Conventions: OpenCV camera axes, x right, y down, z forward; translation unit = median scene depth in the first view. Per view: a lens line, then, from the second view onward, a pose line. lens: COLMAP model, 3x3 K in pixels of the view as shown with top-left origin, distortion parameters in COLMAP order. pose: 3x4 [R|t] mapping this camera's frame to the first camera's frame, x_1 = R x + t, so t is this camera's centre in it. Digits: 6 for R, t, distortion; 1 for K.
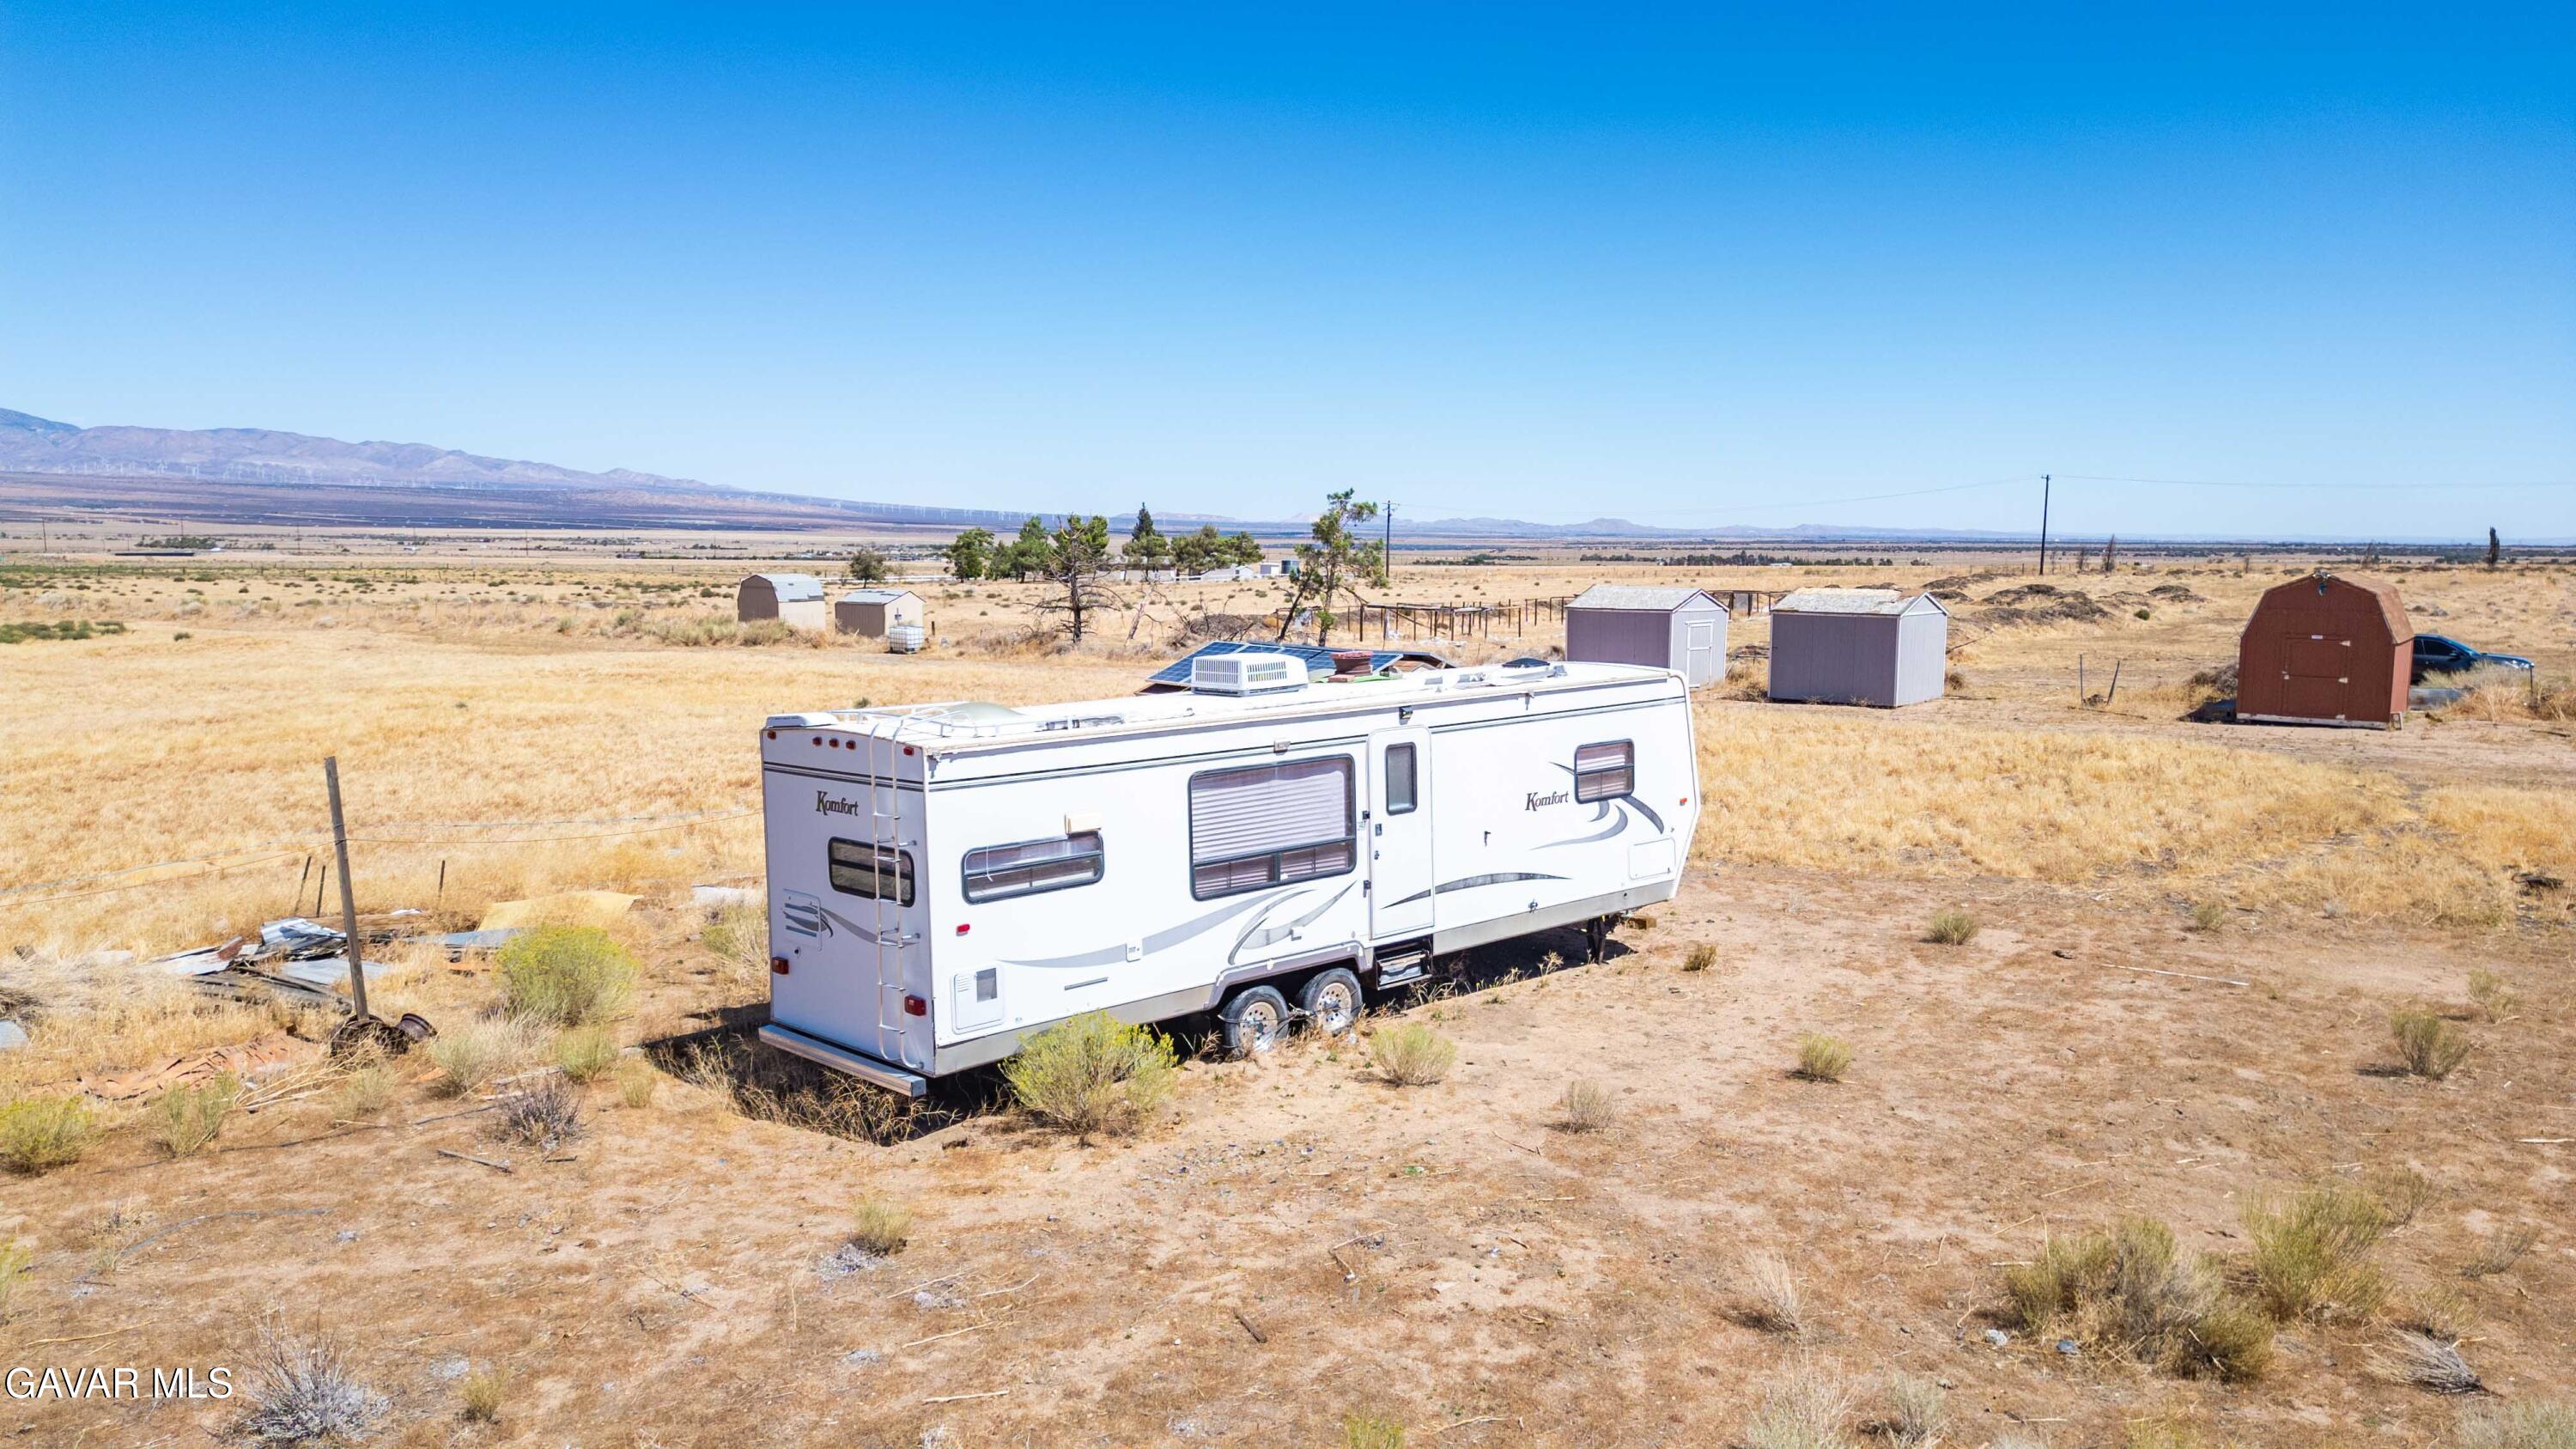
lens RADIAL K [[1832.4, 0, 1275.8], [0, 1832.4, 725.3], [0, 0, 1]] dist [0.066110, -0.039574]
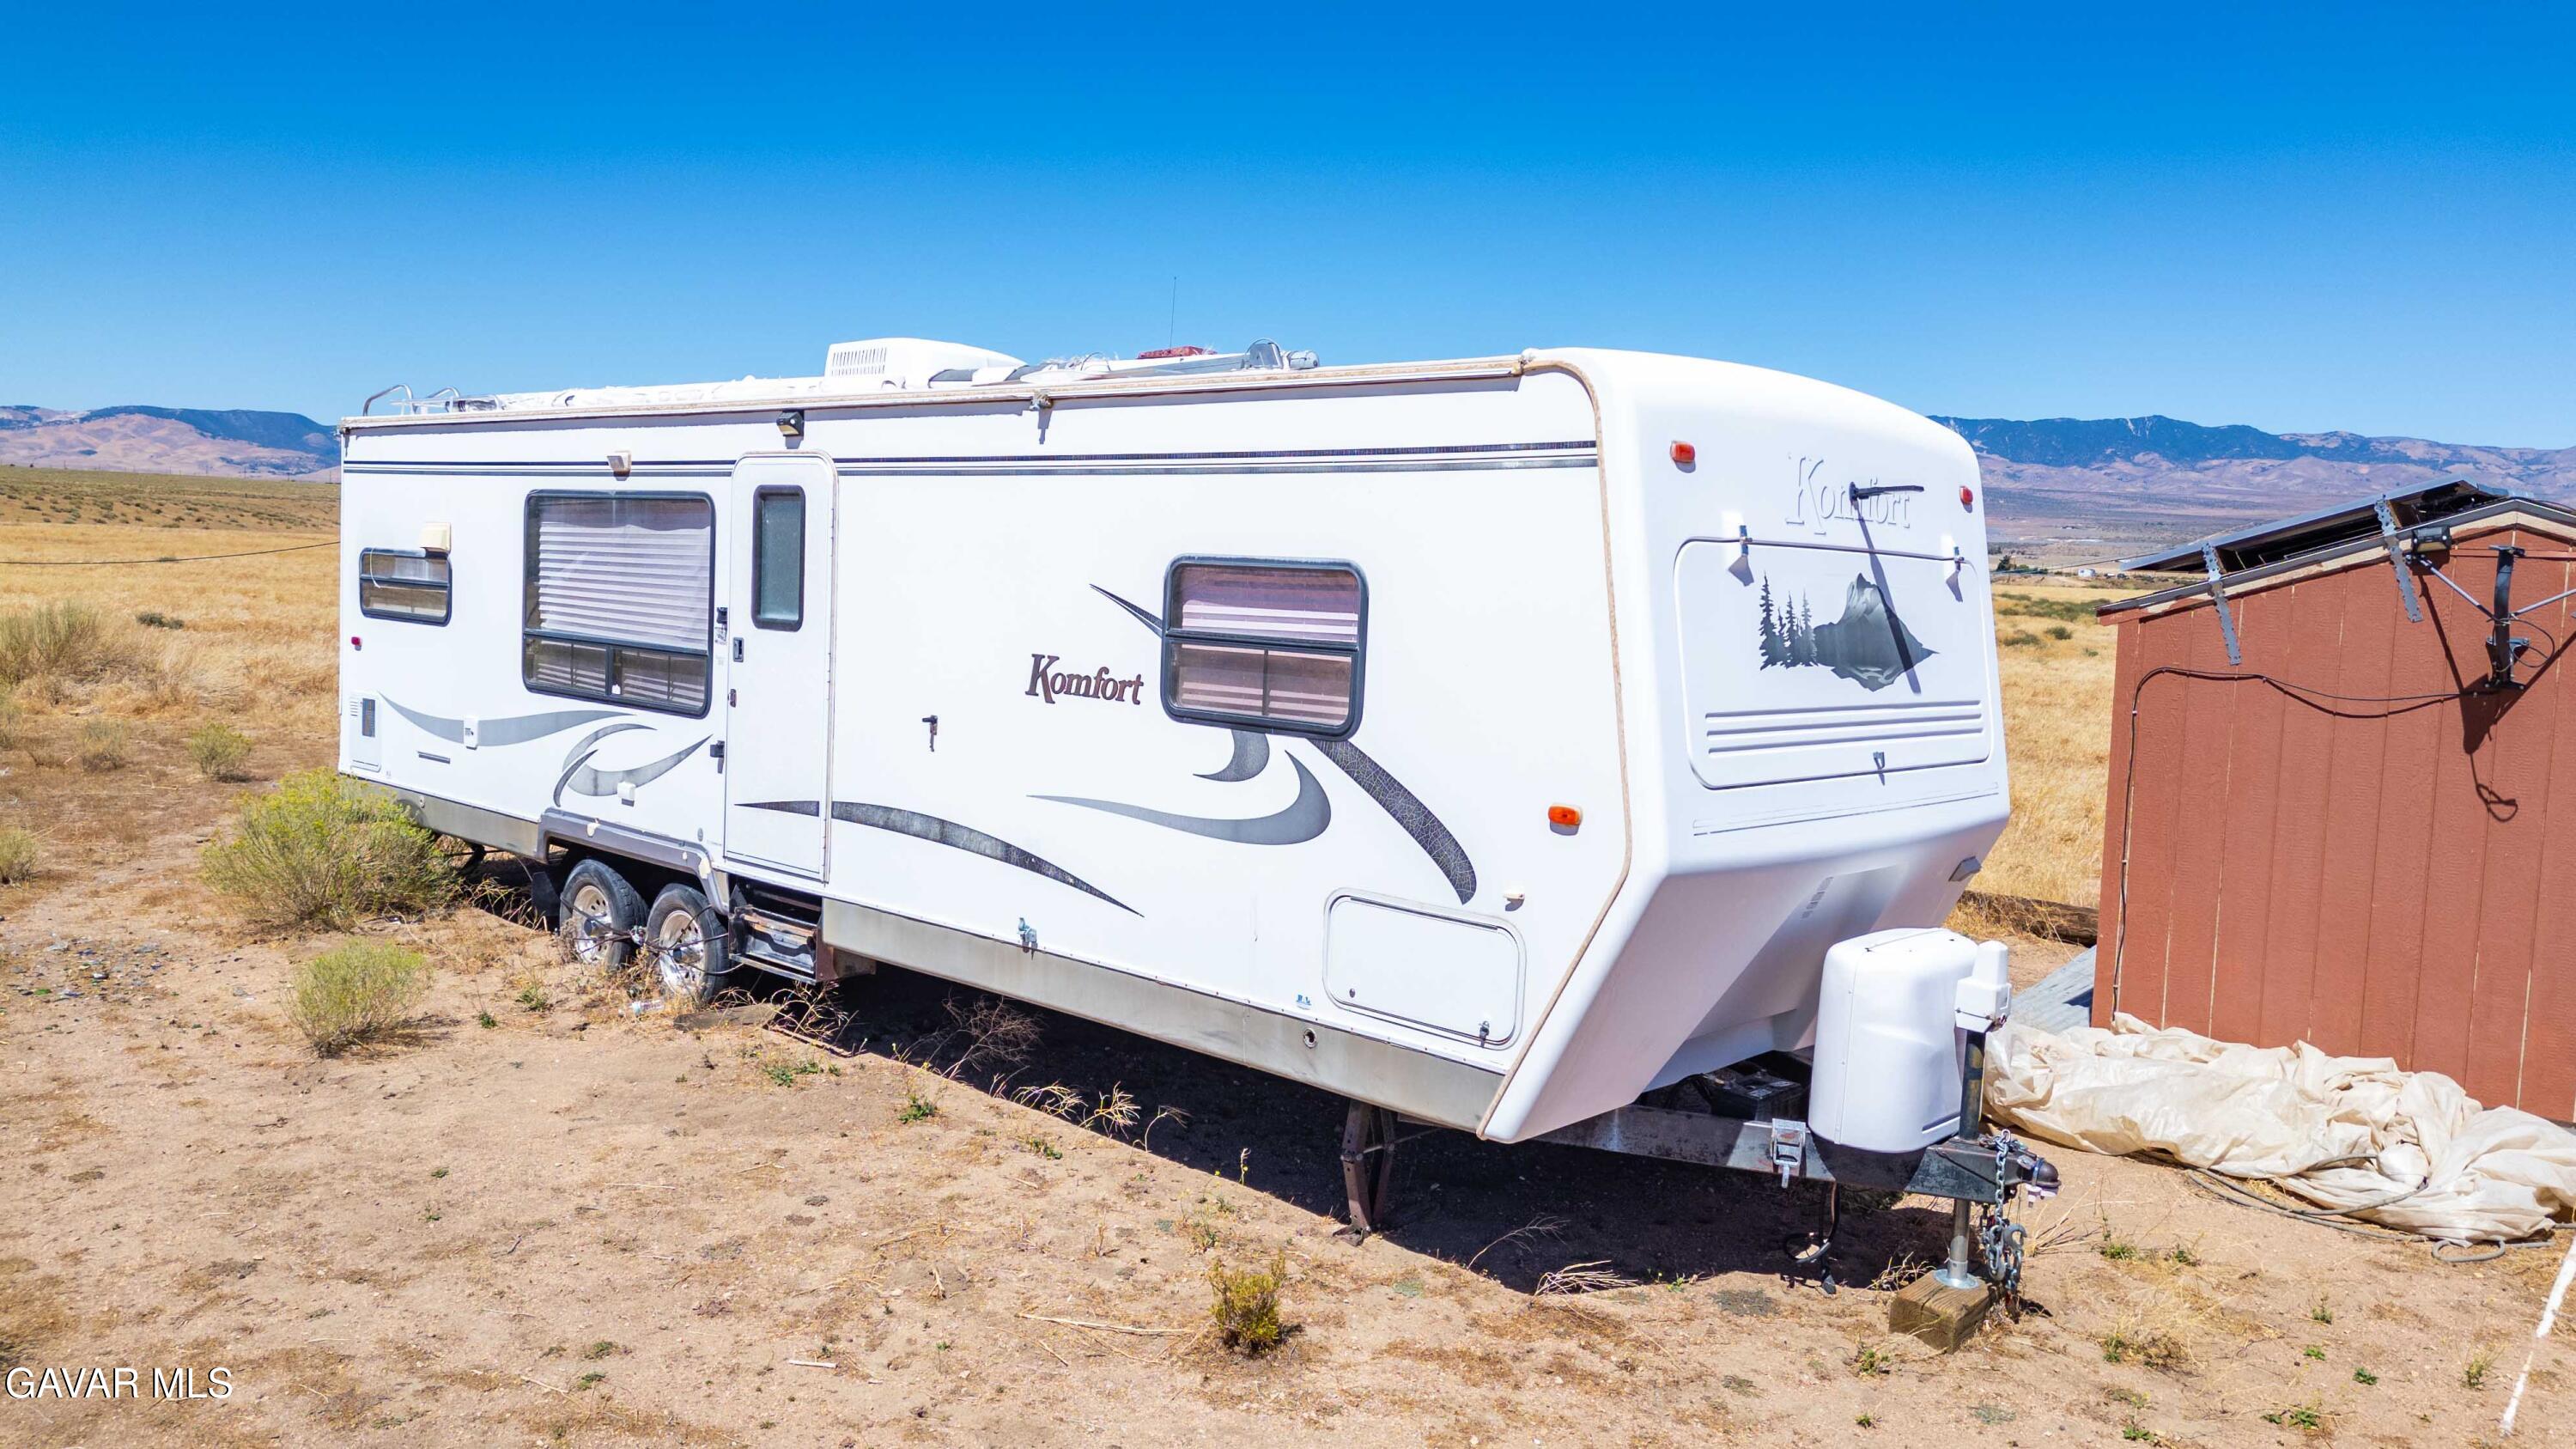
lens RADIAL K [[1832.4, 0, 1292.8], [0, 1832.4, 732.6], [0, 0, 1]] dist [0.066110, -0.039574]
pose [[0.099732, 0.111715, -0.988723, 0.485060], [-0.139392, 0.985447, 0.097285, 0.006509], [0.985202, 0.128118, 0.113852, 0.907106]]
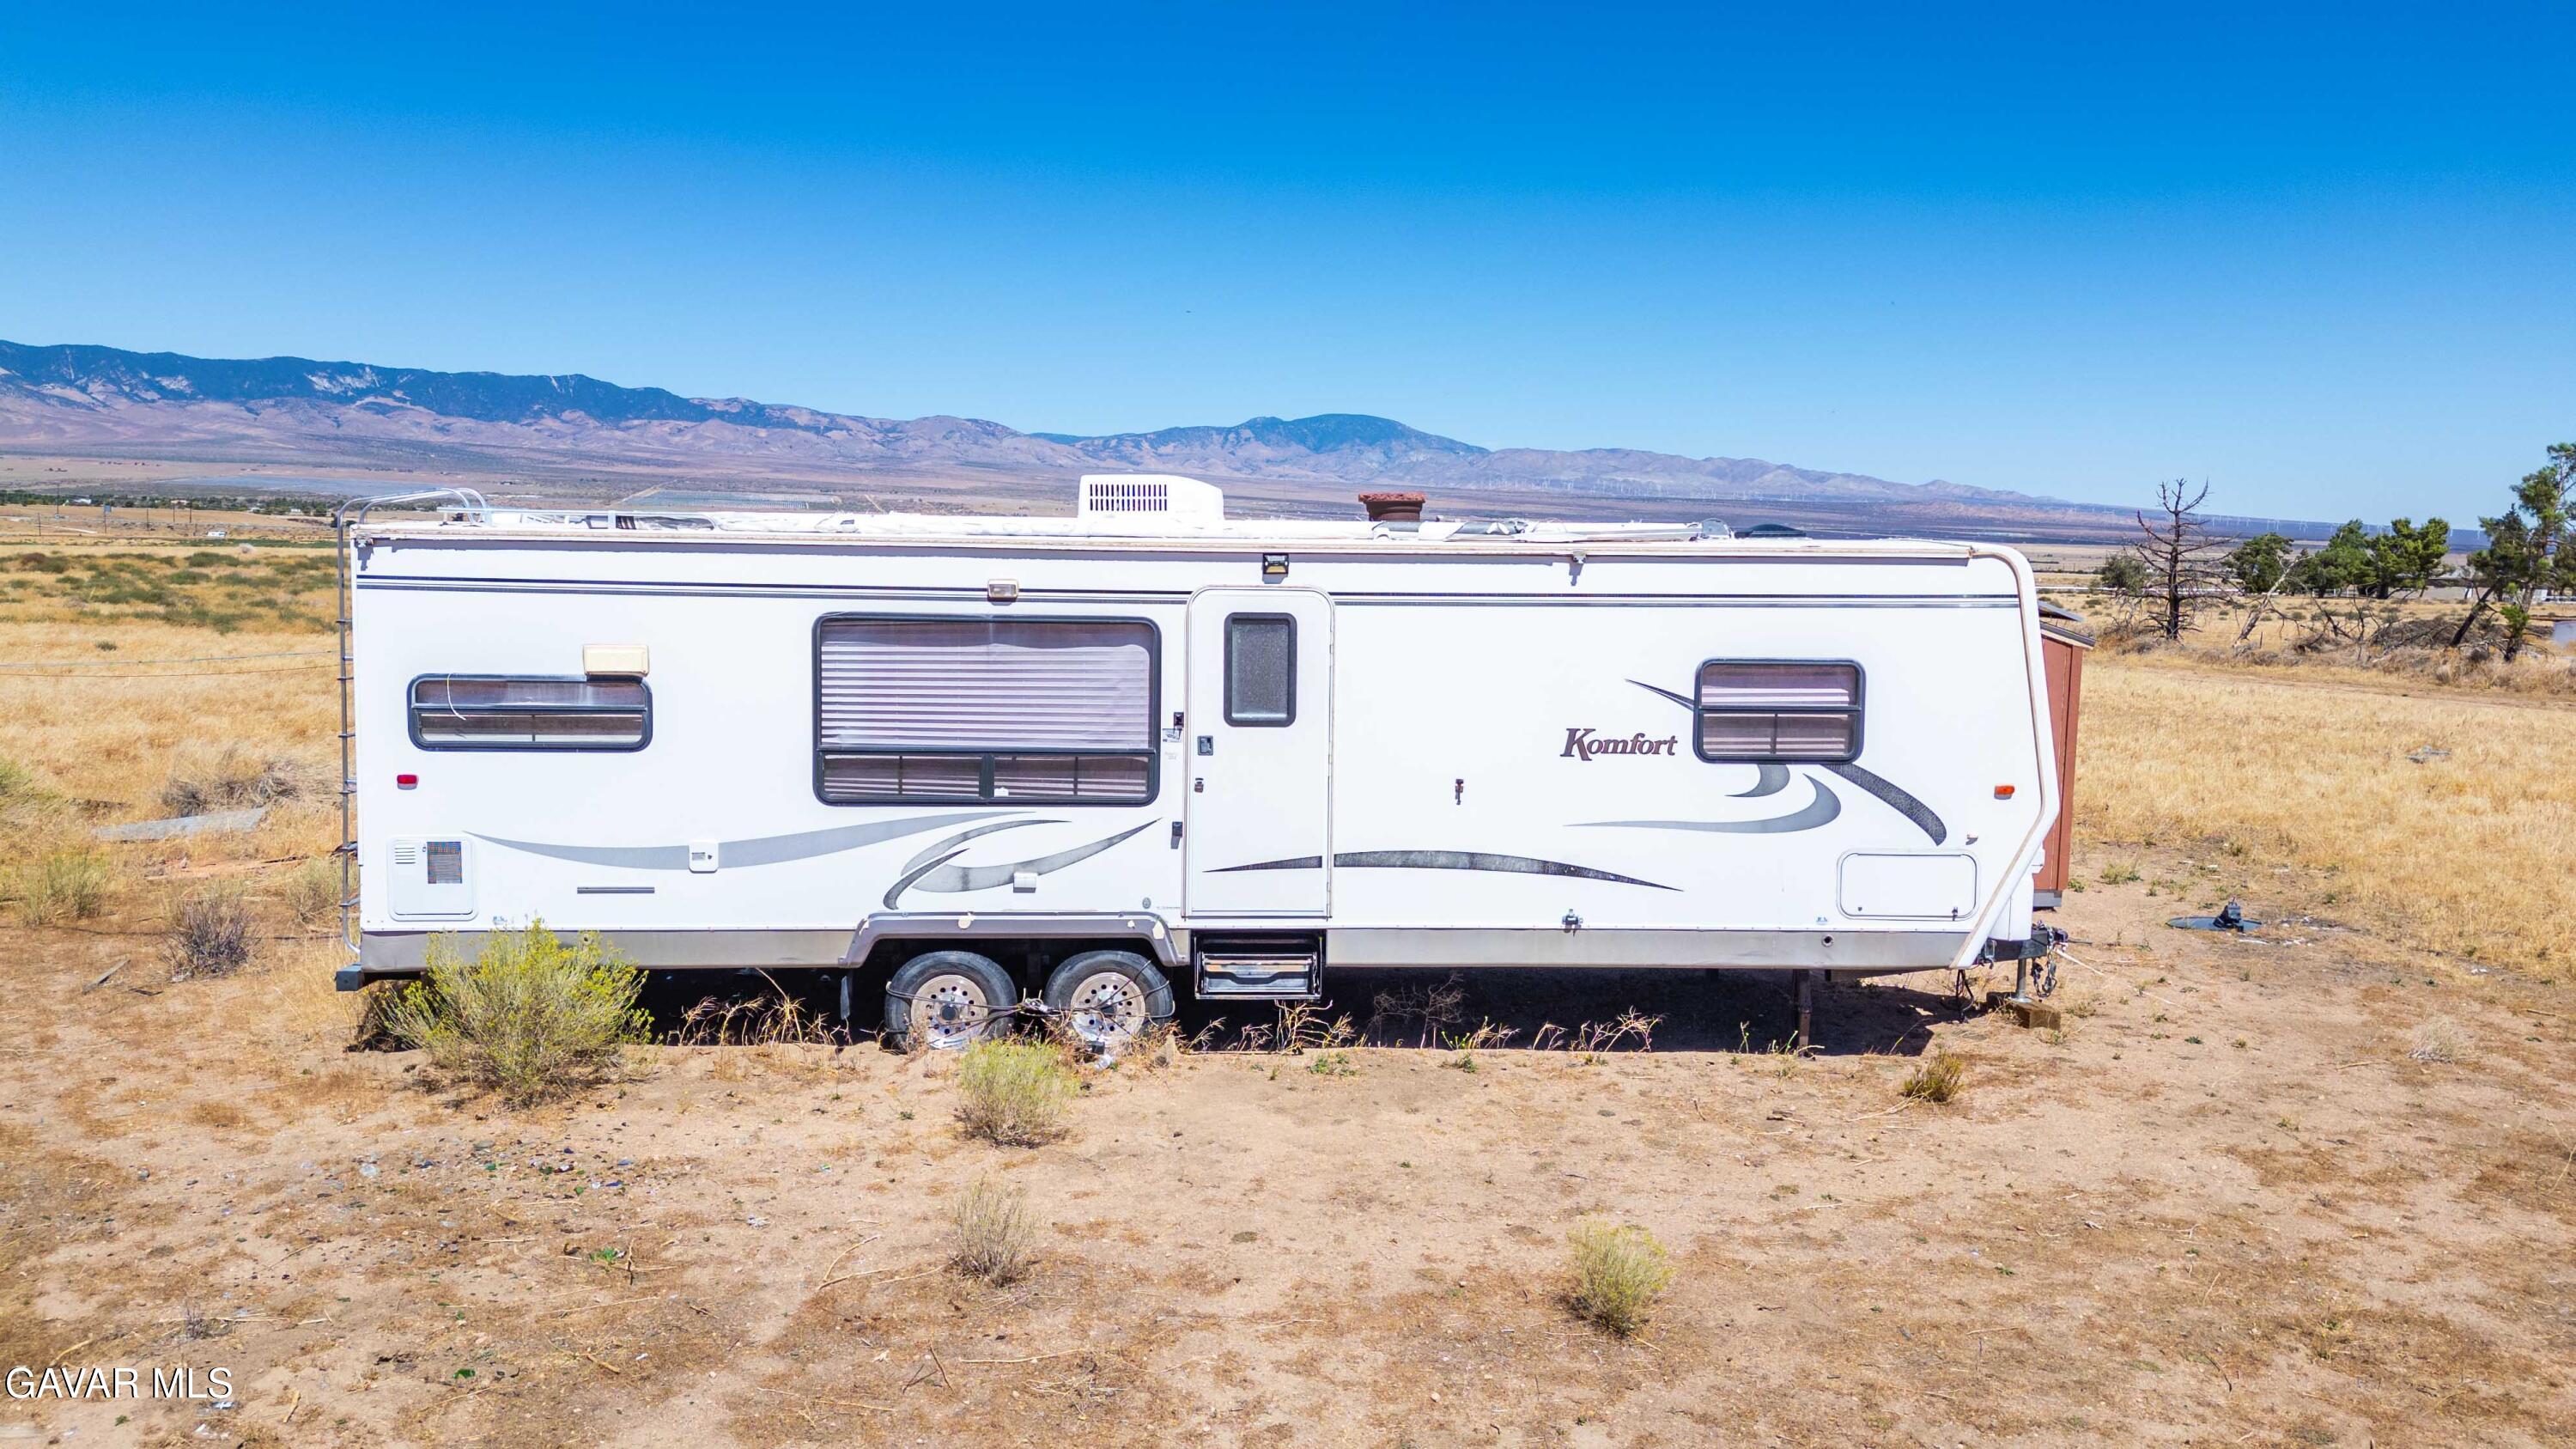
lens RADIAL K [[1832.4, 0, 1261.9], [0, 1832.4, 737.1], [0, 0, 1]] dist [0.066110, -0.039574]
pose [[0.772882, 0.087323, -0.628513, 0.385404], [-0.087568, 0.995687, 0.030655, 0.027336], [0.628479, 0.031345, 0.777195, 0.432406]]
